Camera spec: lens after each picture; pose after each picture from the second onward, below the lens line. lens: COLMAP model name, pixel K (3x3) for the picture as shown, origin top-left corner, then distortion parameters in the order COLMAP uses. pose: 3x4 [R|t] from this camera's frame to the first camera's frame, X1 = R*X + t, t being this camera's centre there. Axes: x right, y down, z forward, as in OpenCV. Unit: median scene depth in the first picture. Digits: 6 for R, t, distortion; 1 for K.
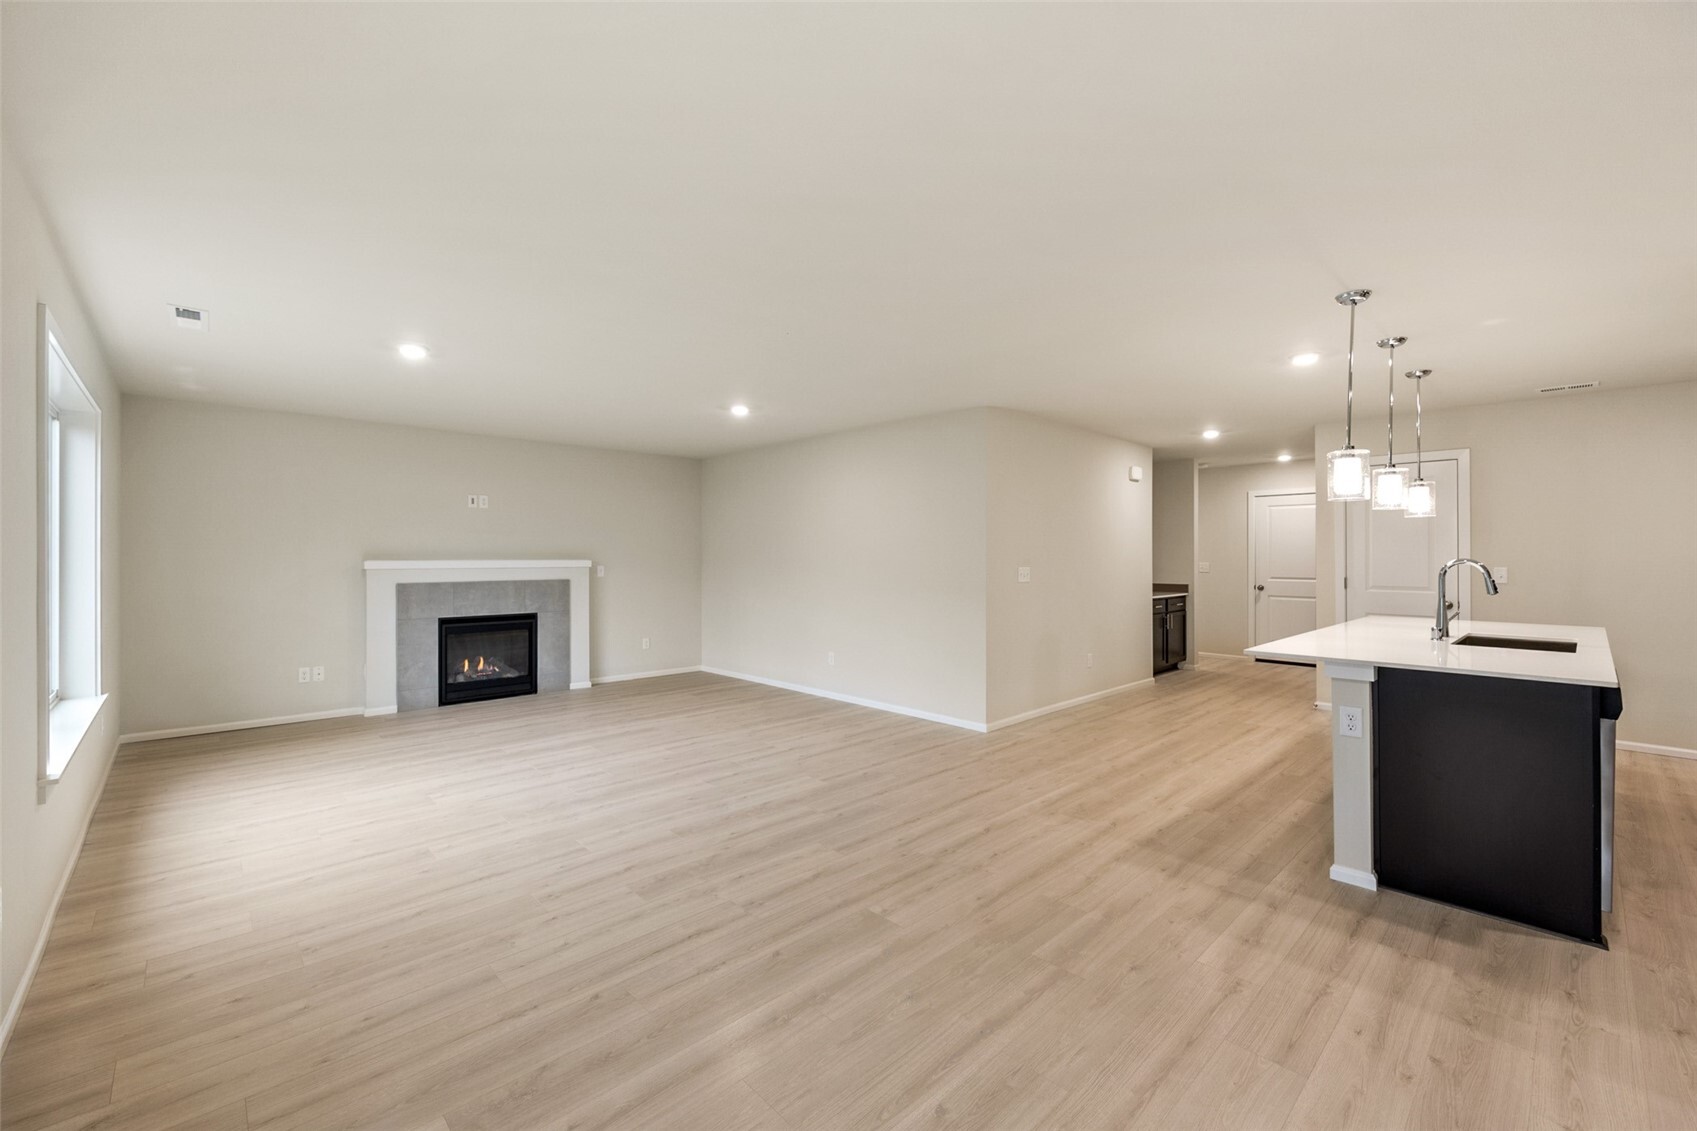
lens RADIAL K [[692.1, 0, 849.3], [0, 692.1, 564.0], [0, 0, 1]] dist [0.004632, 0.000282]
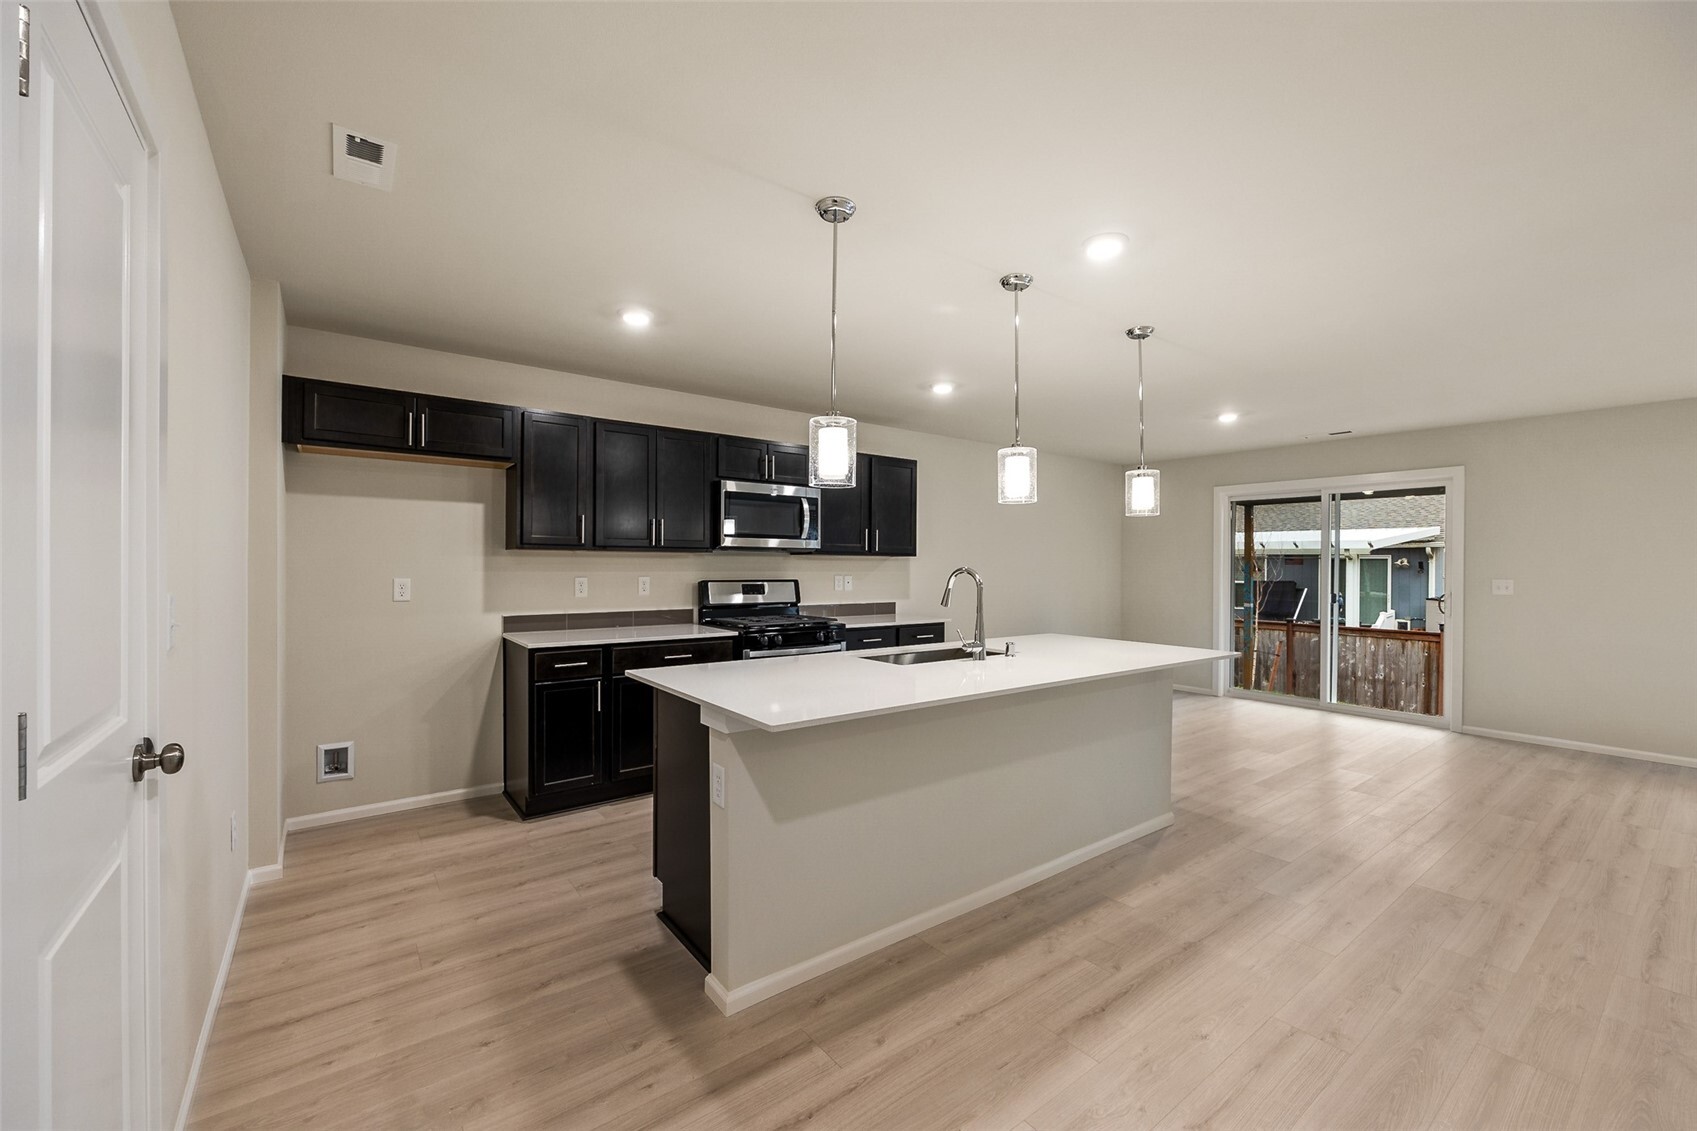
lens RADIAL K [[692.1, 0, 853.5], [0, 692.1, 563.6], [0, 0, 1]] dist [0.004632, 0.000282]
pose [[-0.995215, -0.008461, 0.097340, 0.828463], [-0.007598, 0.999929, 0.009225, -0.016040], [-0.097411, 0.008441, -0.995208, 1.654902]]
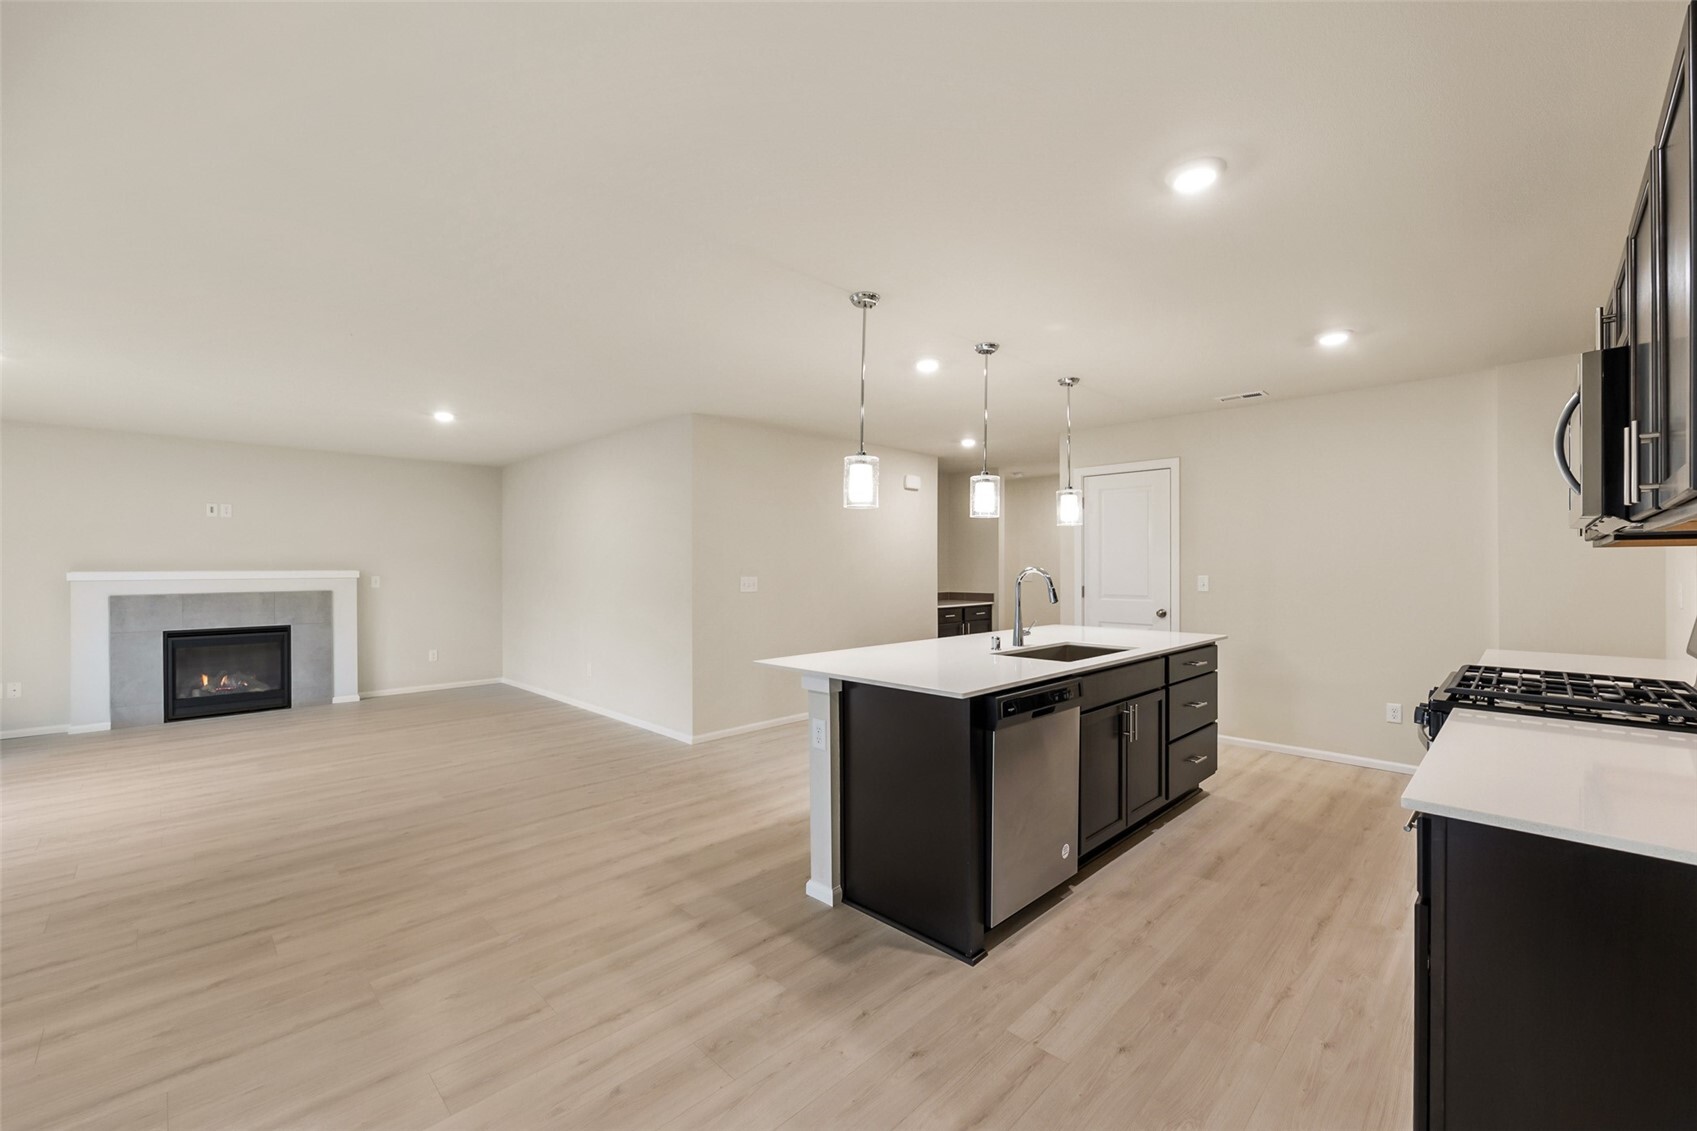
lens RADIAL K [[692.1, 0, 839.5], [0, 692.1, 573.9], [0, 0, 1]] dist [0.004632, 0.000282]
pose [[0.999745, -0.002606, 0.022409, 0.516539], [0.002616, 0.999997, -0.000386, 0.001963], [-0.022408, 0.000445, 0.999749, 0.017837]]
